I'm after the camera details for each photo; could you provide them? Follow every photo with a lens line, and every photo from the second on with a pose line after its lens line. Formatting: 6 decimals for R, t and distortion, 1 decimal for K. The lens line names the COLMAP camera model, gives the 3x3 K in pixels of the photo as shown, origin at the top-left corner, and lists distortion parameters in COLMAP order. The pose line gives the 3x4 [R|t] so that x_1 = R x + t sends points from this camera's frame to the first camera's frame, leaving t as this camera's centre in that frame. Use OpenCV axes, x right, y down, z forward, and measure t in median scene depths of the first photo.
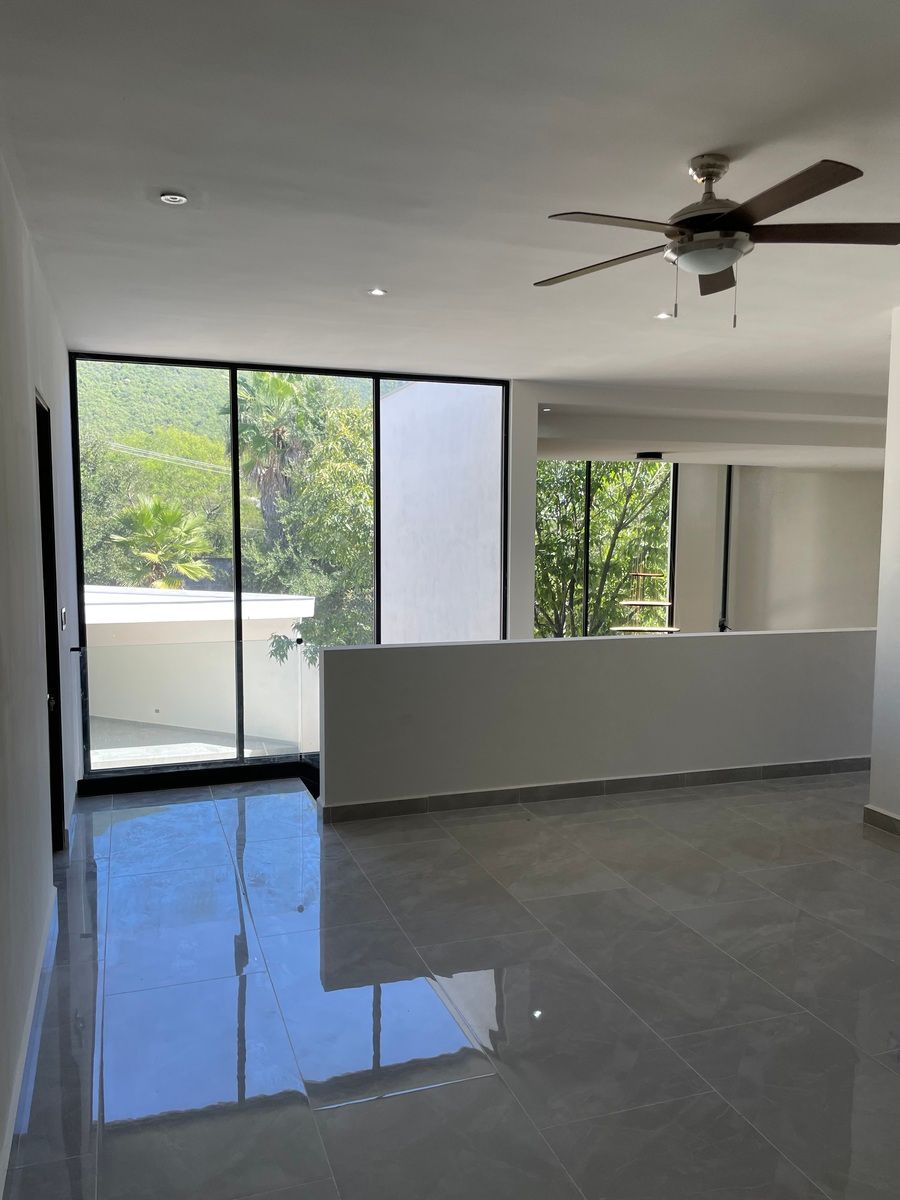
lens RADIAL K [[915.2, 0, 440.3], [0, 915.2, 615.1], [0, 0, 1]] dist [0.087428, -0.135077]
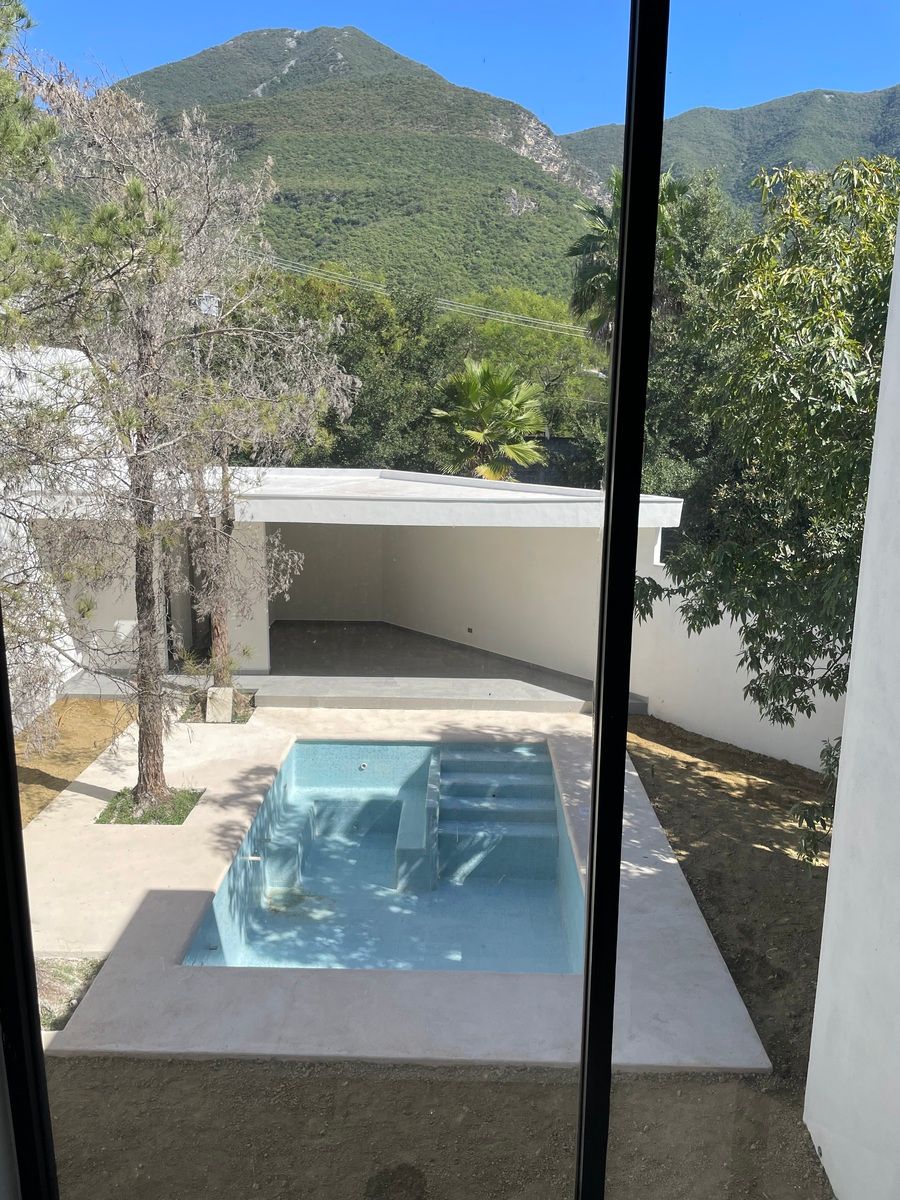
lens RADIAL K [[915.2, 0, 440.3], [0, 915.2, 615.1], [0, 0, 1]] dist [0.087428, -0.135077]
pose [[0.936423, 0.083617, -0.340764, -0.046310], [-0.037828, 0.989587, 0.138874, -0.016736], [0.348828, -0.117154, 0.929835, 0.194523]]
